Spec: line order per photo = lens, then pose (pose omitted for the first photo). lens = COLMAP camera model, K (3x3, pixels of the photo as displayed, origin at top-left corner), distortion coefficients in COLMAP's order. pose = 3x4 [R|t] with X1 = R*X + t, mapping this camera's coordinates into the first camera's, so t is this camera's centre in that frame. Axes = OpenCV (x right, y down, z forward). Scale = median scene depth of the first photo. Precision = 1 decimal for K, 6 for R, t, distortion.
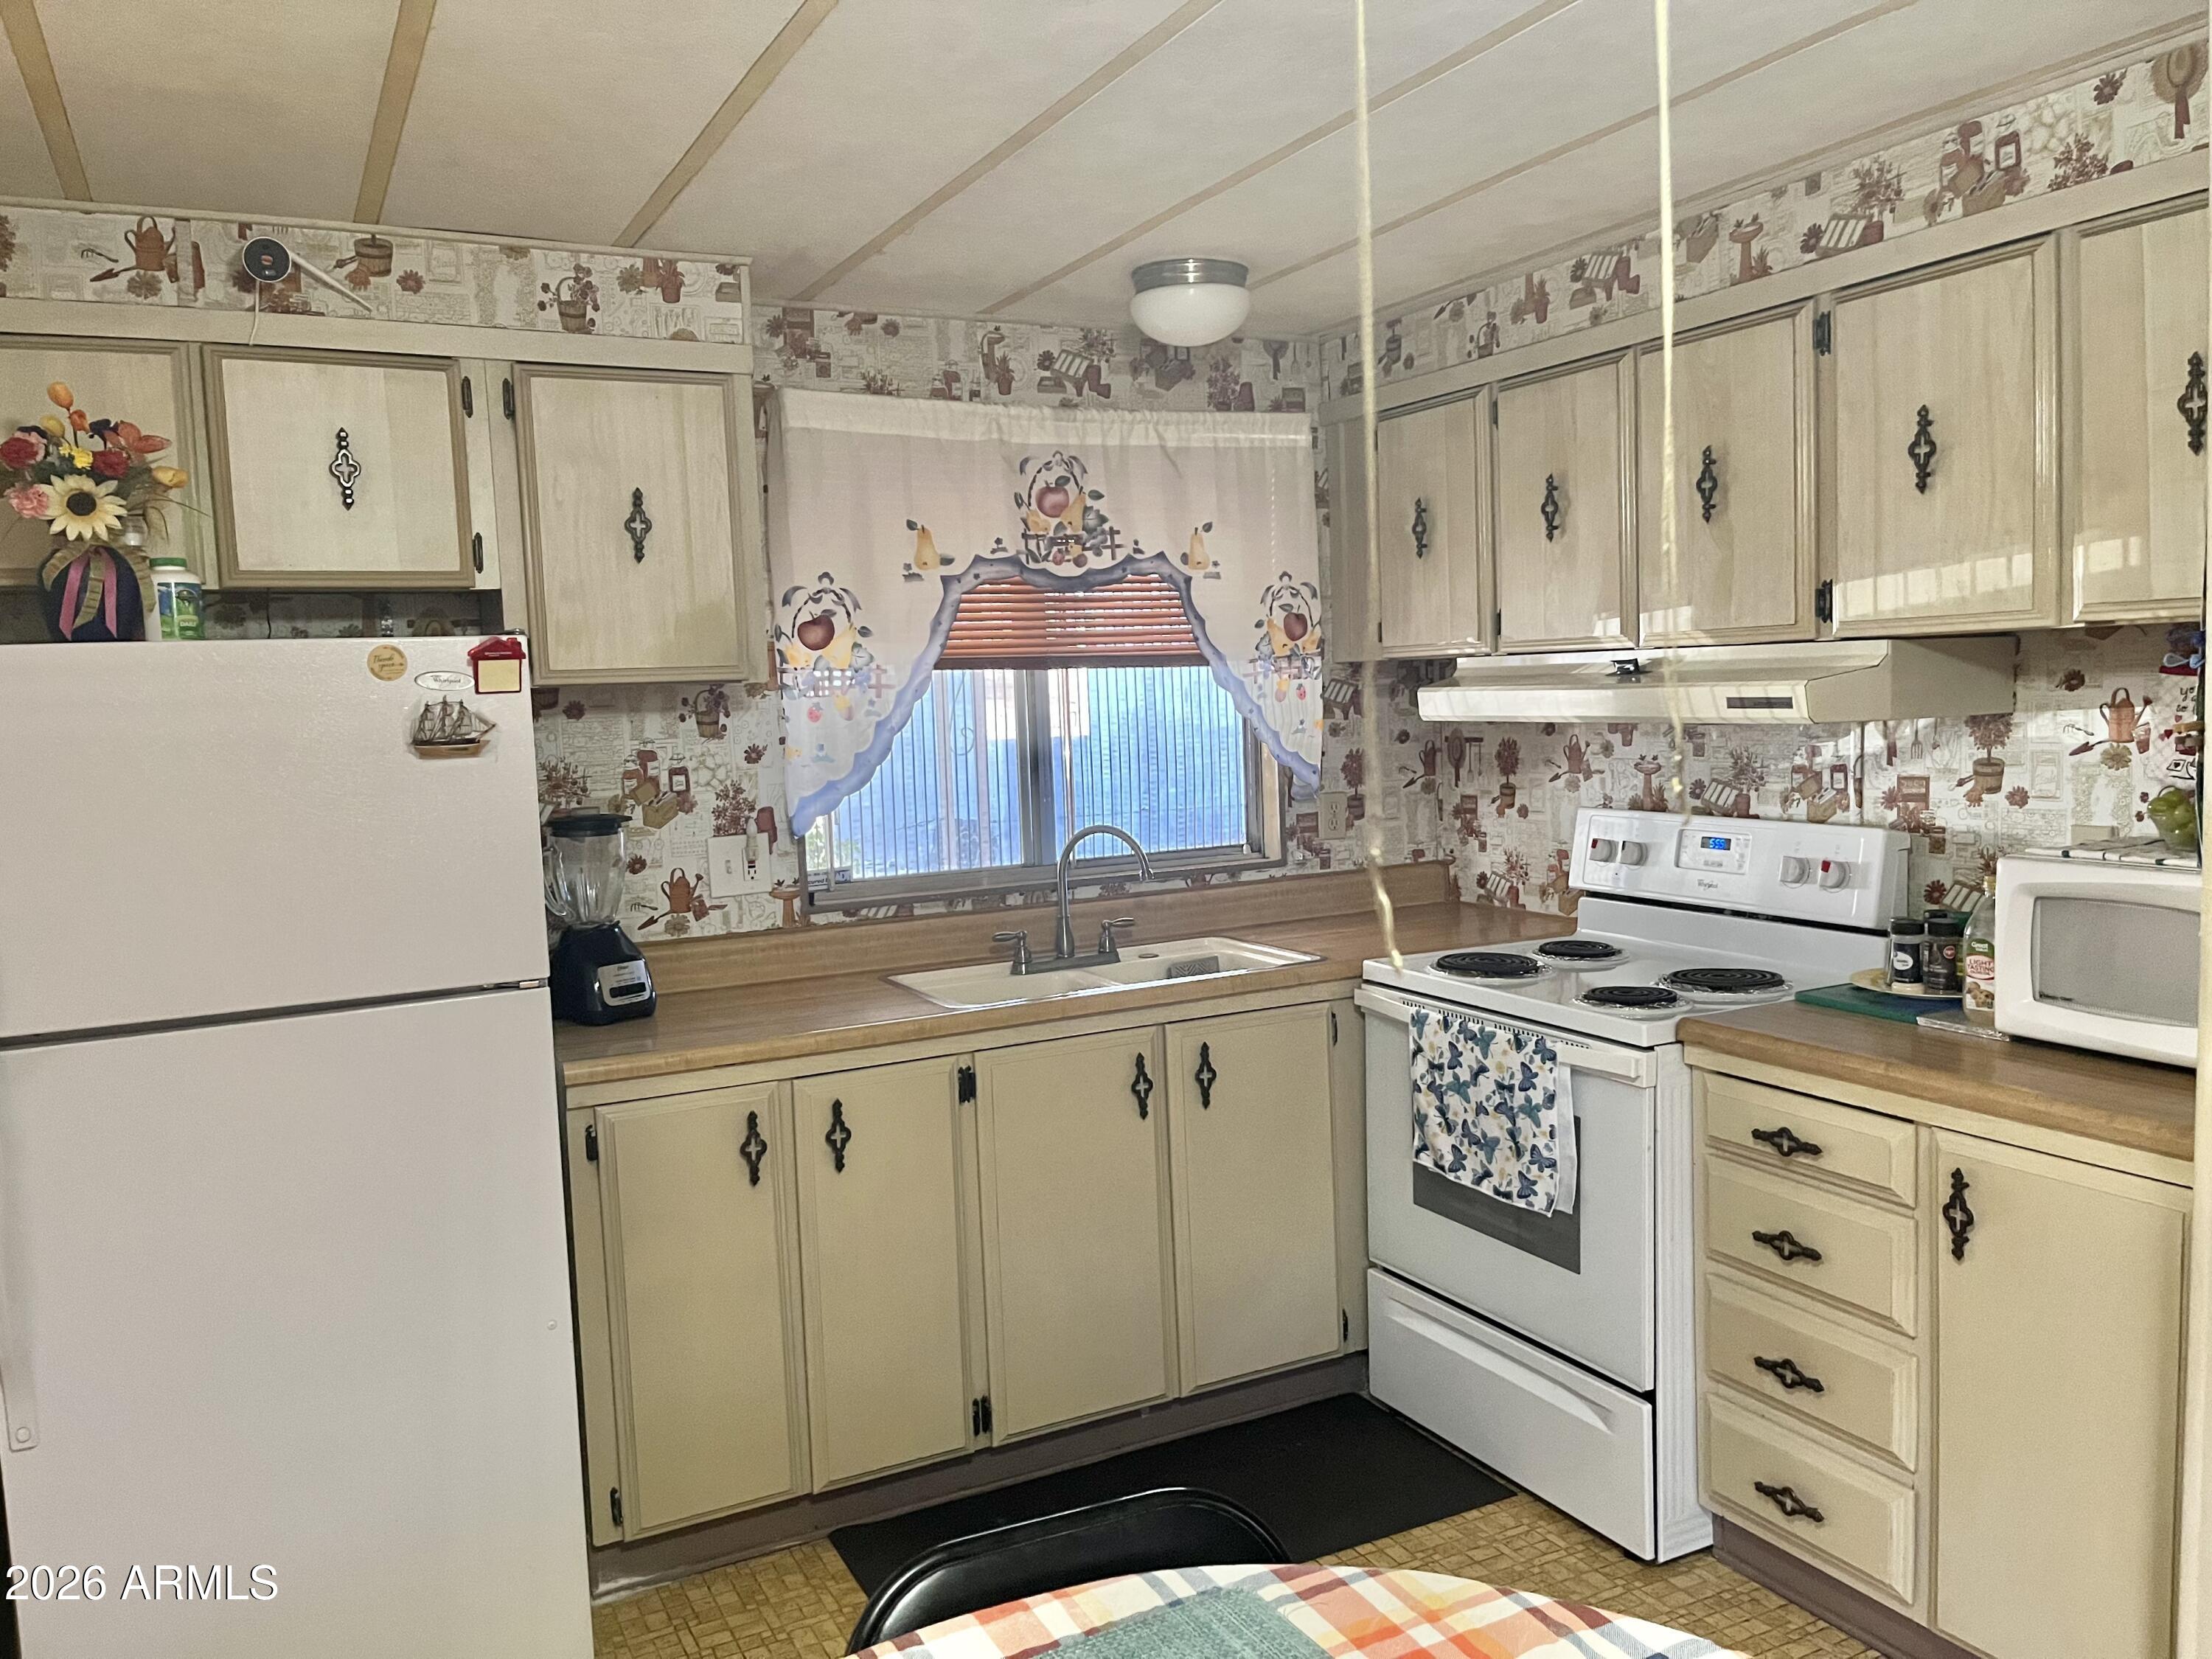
lens RADIAL K [[1675.8, 0, 1101.6], [0, 1675.8, 816.1], [0, 0, 1]] dist [0.076167, -0.101821]
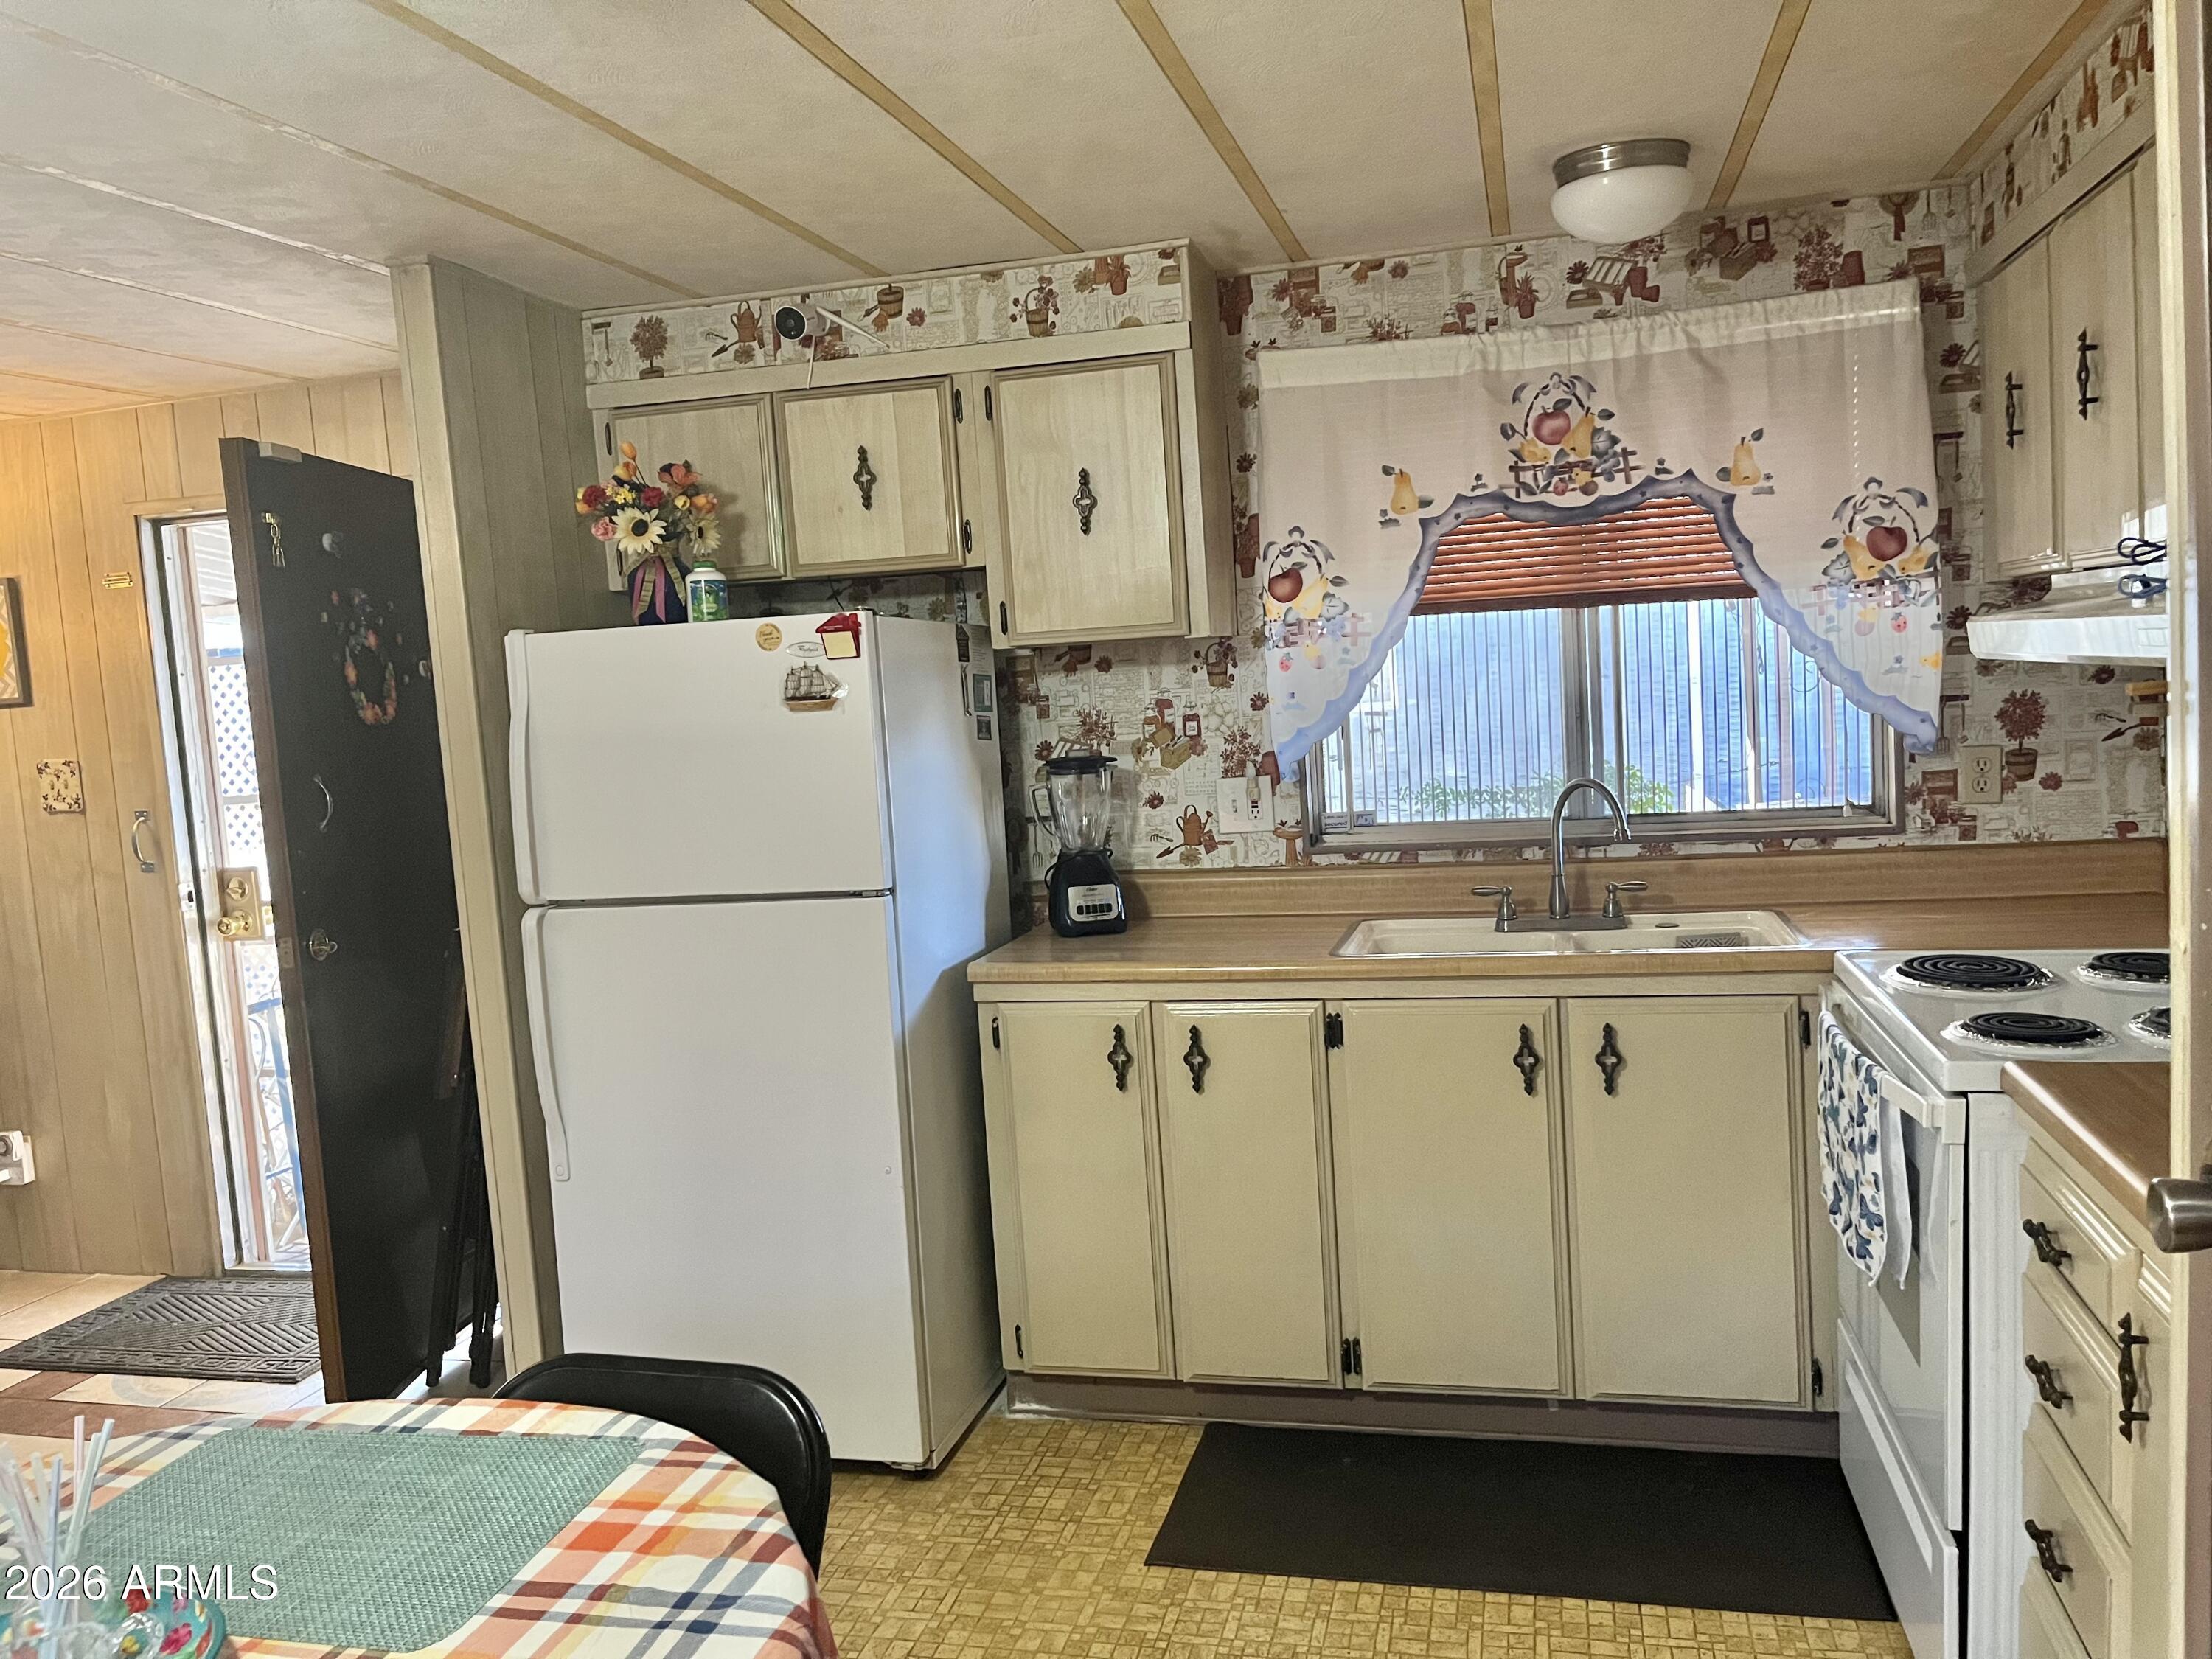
lens RADIAL K [[1666.5, 0, 1117.7], [0, 1666.5, 826.6], [0, 0, 1]] dist [0.078748, -0.119079]
pose [[0.754780, 0.050564, -0.654026, 0.426671], [-0.018831, 0.998284, 0.055447, -0.014870], [0.655708, -0.029535, 0.754437, 0.142187]]
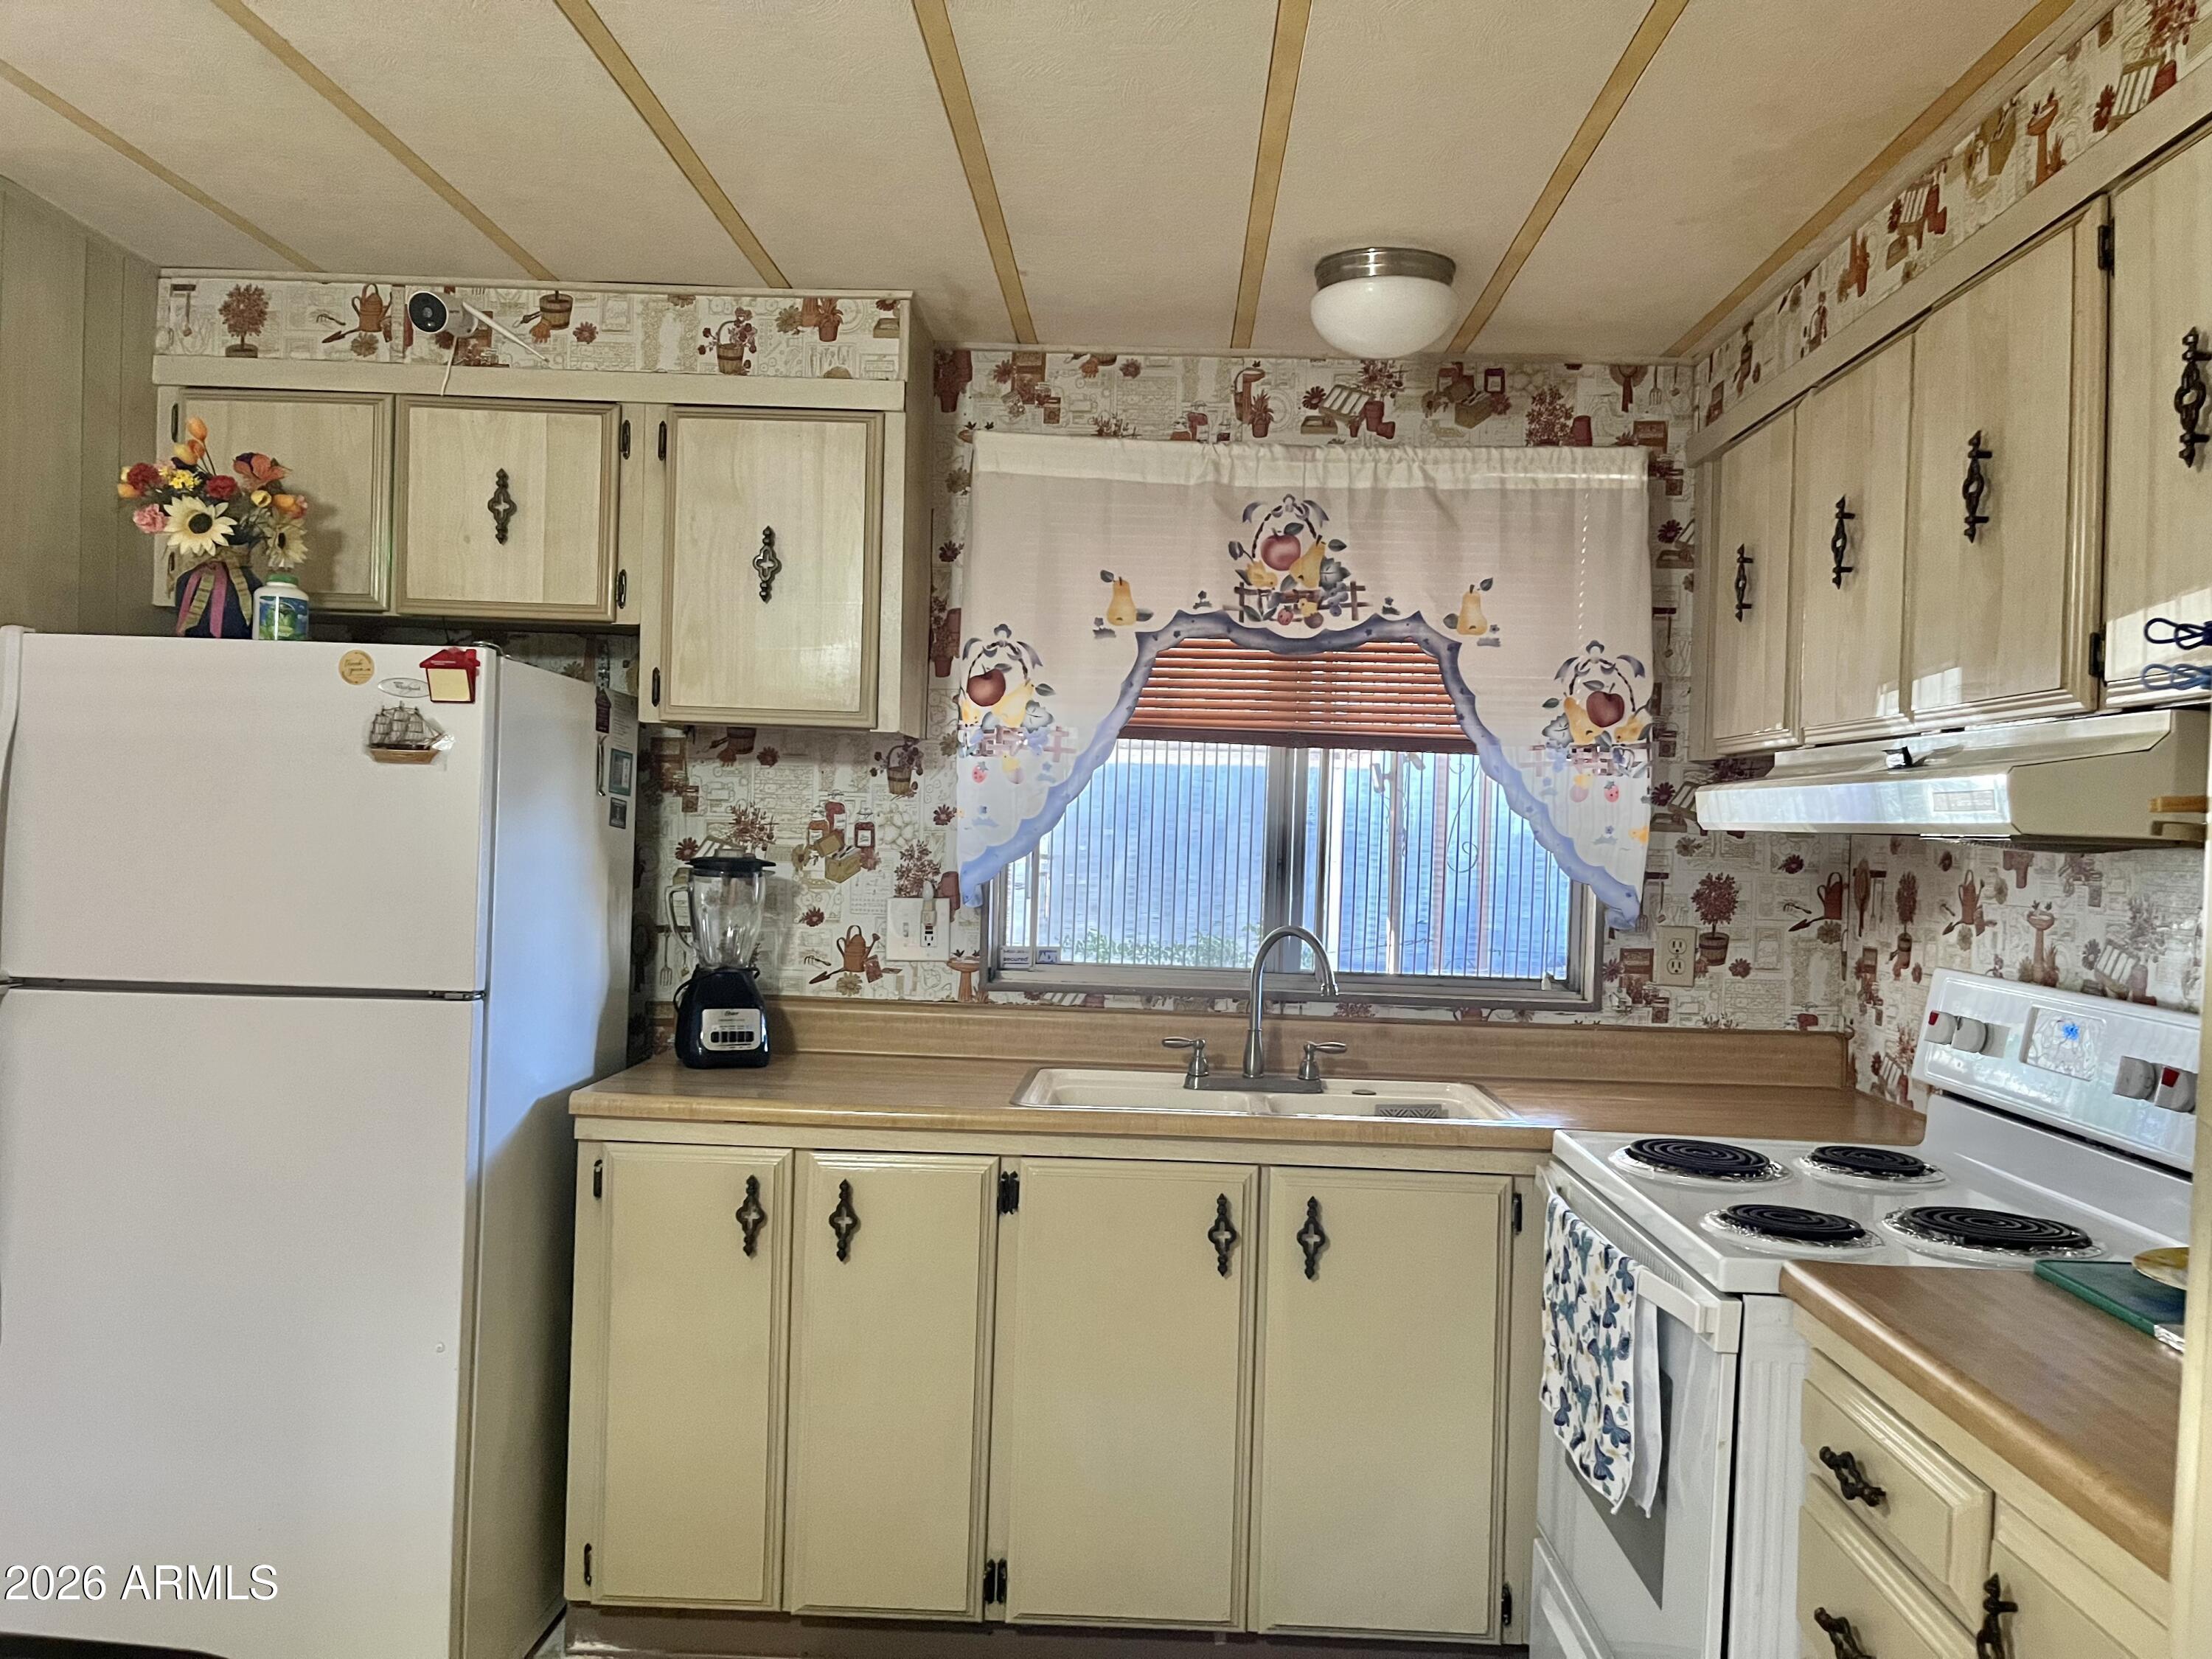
lens RADIAL K [[1669.6, 0, 1119.0], [0, 1669.6, 843.0], [0, 0, 1]] dist [0.074340, -0.098555]
pose [[0.877092, 0.070357, -0.475141, 0.335625], [-0.102663, 0.993814, -0.042352, 0.008768], [0.469222, 0.085926, 0.878890, 0.218409]]
